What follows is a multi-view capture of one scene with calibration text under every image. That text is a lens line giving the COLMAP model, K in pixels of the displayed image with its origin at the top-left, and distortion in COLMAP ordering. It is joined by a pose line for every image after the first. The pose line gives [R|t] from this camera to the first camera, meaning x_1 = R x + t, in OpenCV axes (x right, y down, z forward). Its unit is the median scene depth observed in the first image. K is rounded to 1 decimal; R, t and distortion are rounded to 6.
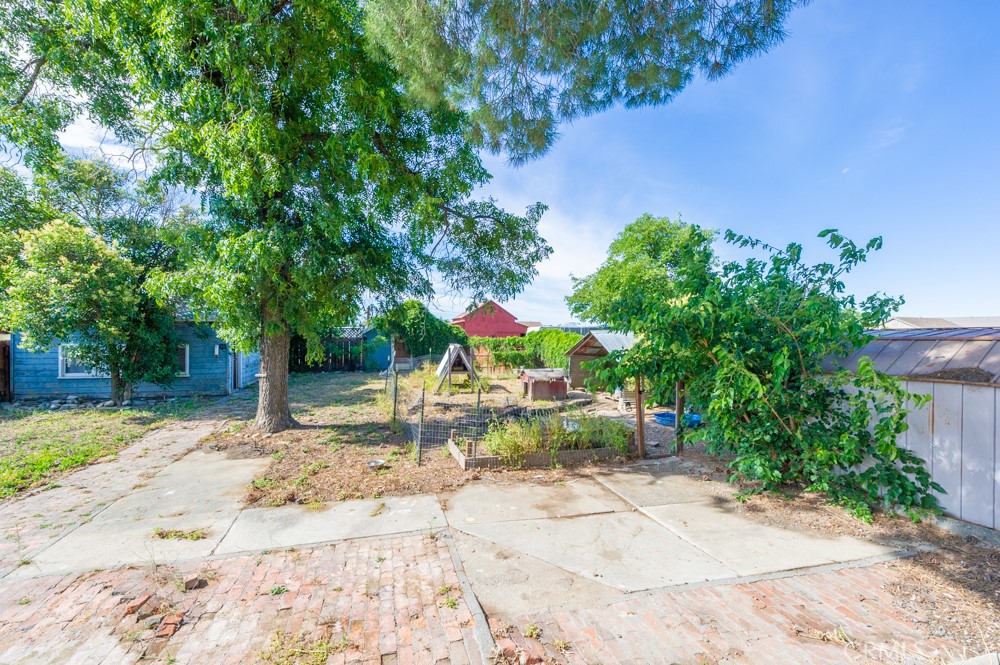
lens RADIAL K [[431.7, 0, 503.9], [0, 431.7, 335.3], [0, 0, 1]] dist [0.016219, -0.005198]
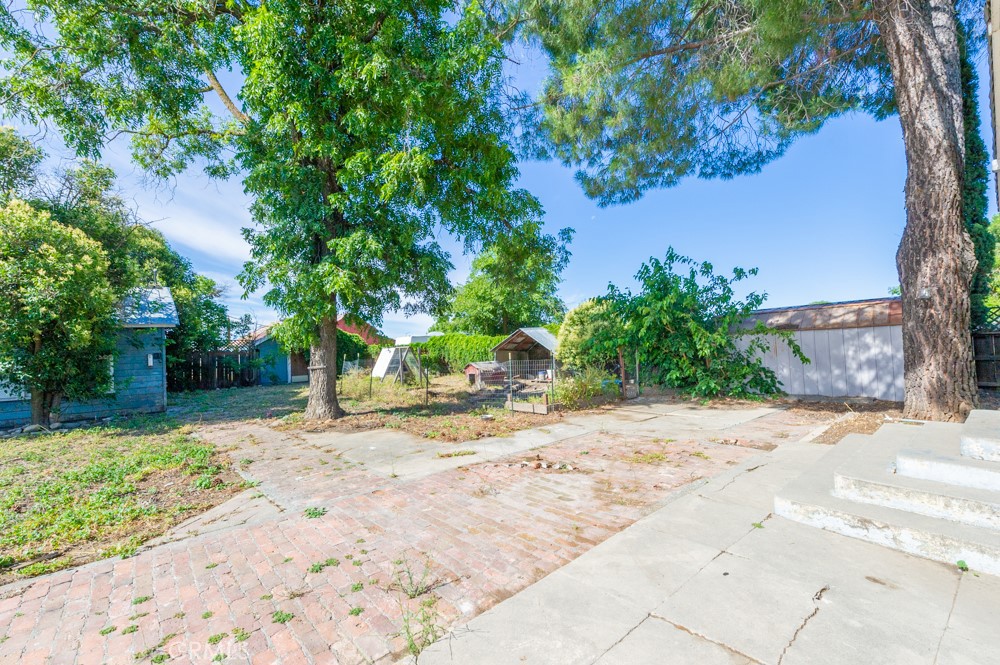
lens RADIAL K [[431.7, 0, 497.6], [0, 431.7, 328.5], [0, 0, 1]] dist [0.016219, -0.005198]
pose [[0.894554, -0.018687, 0.446569, -0.987625], [0.045373, 0.997761, -0.049137, 0.103946], [-0.444651, 0.064218, 0.893399, -0.252449]]
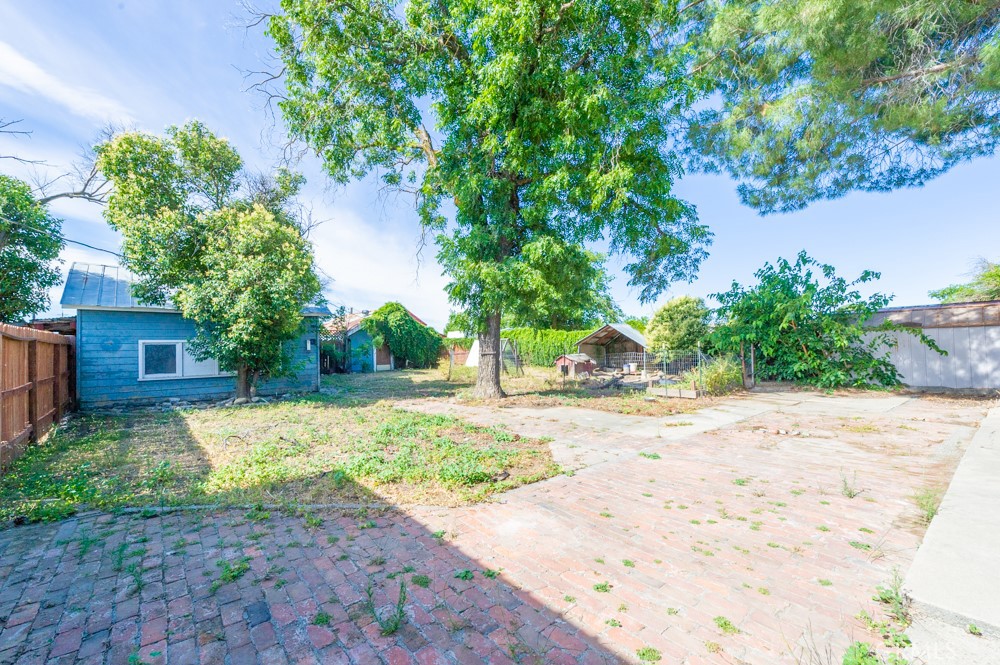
lens RADIAL K [[431.7, 0, 485.5], [0, 431.7, 327.7], [0, 0, 1]] dist [0.016219, -0.005198]
pose [[0.905786, -0.004988, 0.423707, -1.680968], [0.027476, 0.998518, -0.046983, 0.118120], [-0.422844, 0.054199, 0.904580, -0.160292]]
